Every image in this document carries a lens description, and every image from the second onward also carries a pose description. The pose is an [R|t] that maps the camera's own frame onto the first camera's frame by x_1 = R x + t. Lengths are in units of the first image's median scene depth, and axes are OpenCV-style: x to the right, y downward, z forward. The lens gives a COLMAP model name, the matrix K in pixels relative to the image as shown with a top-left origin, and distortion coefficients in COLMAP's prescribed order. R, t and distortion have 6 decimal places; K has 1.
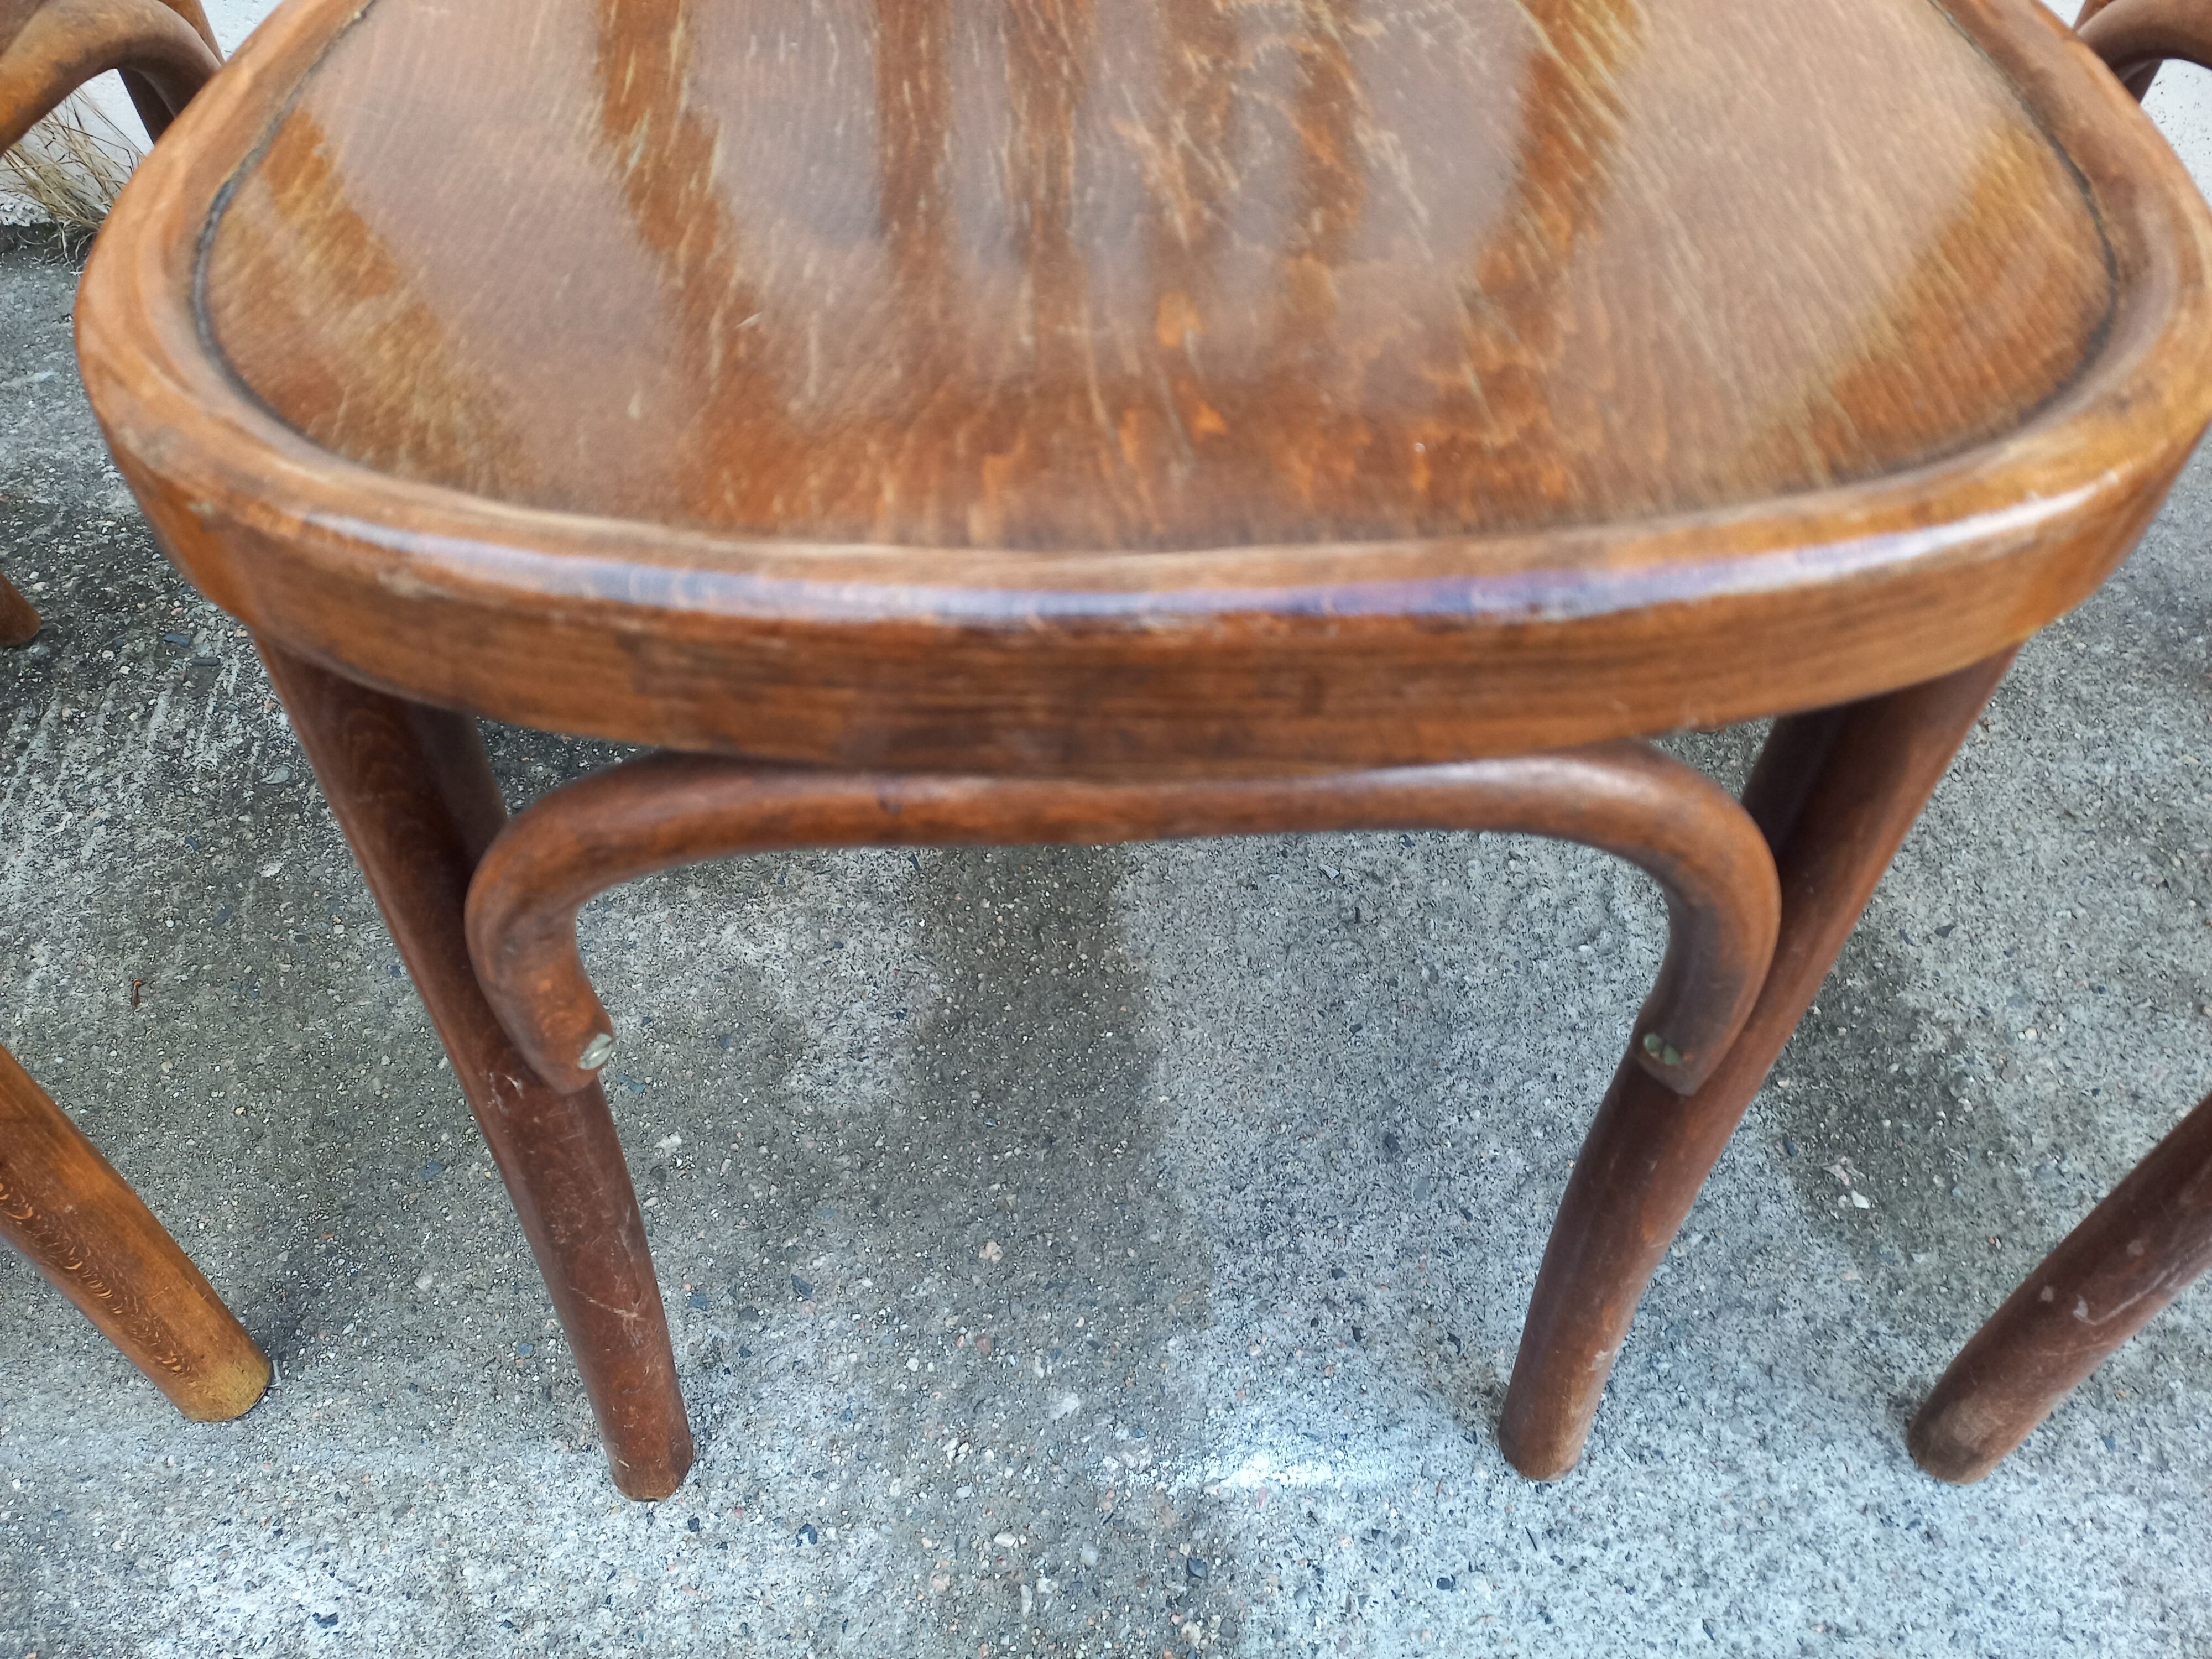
lens RADIAL K [[1619.0, 0, 1104.4], [0, 1619.0, 871.4], [0, 0, 1]] dist [0.058245, -0.034854]
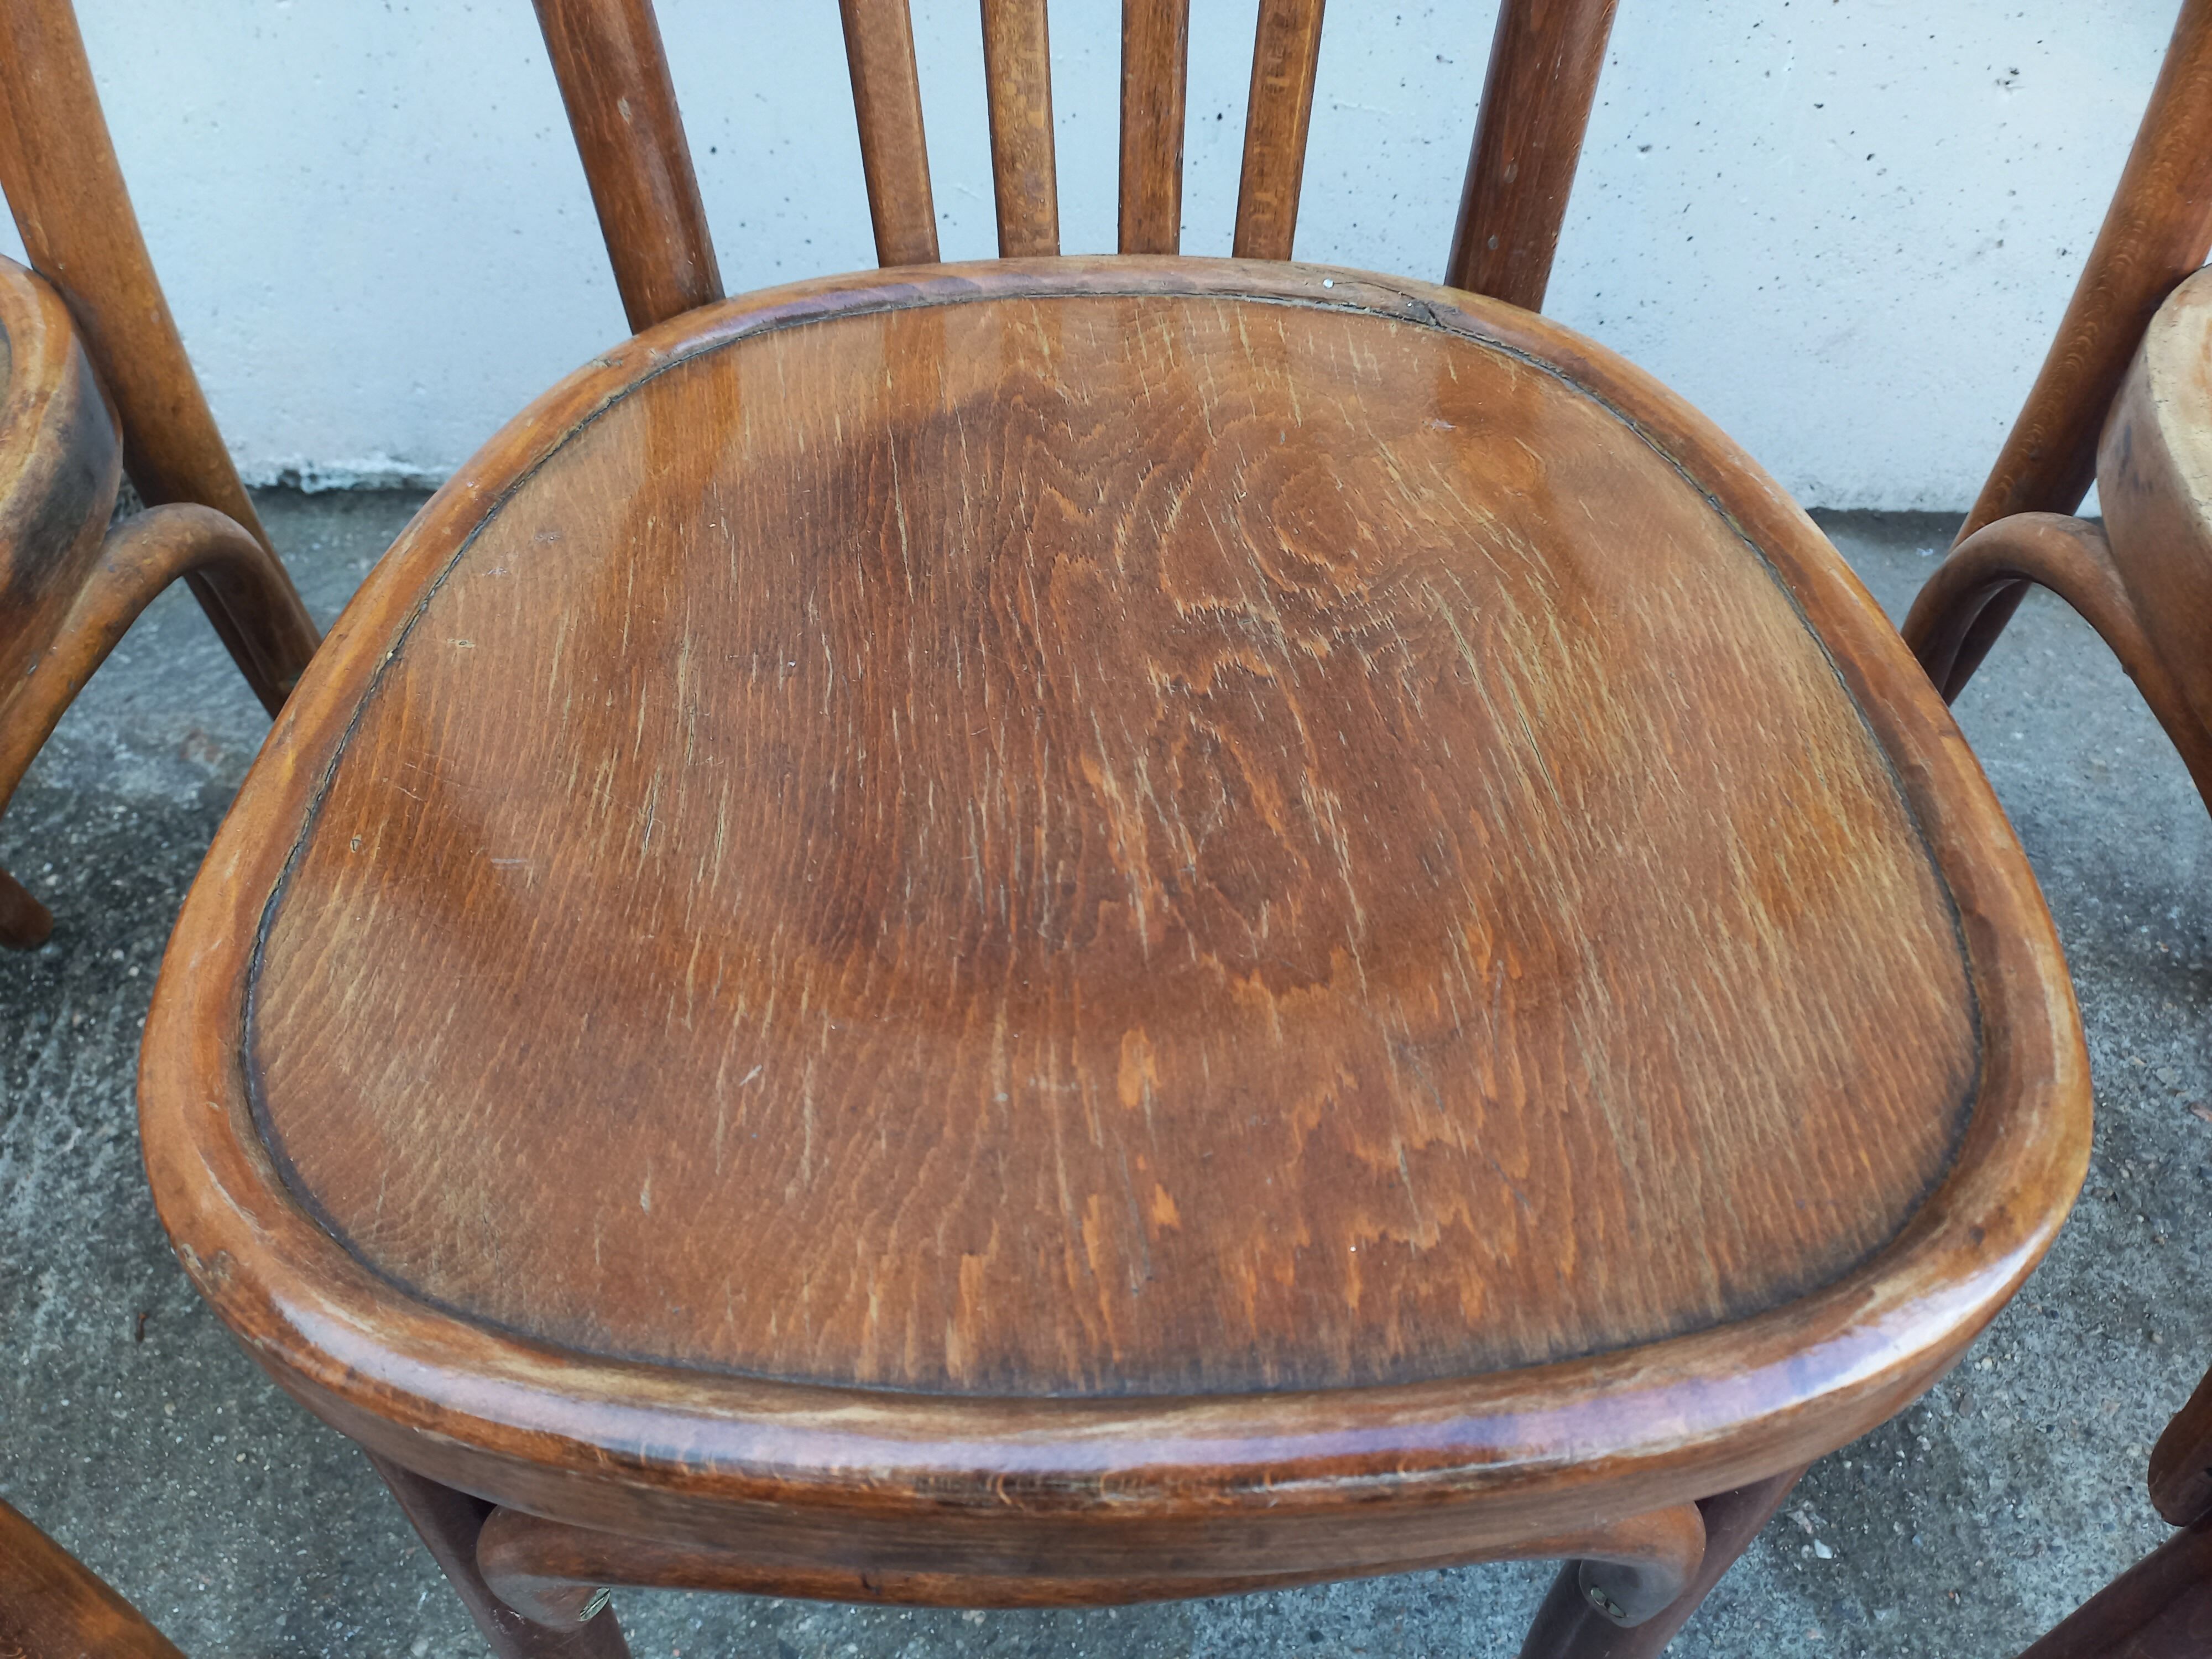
lens RADIAL K [[1605.5, 0, 1102.0], [0, 1605.5, 950.0], [0, 0, 1]] dist [0.066682, -0.048099]
pose [[0.999975, -0.004557, 0.005314, 0.005376], [0.004768, 0.999171, -0.040423, -0.129862], [-0.005125, 0.040448, 0.999169, -0.032686]]
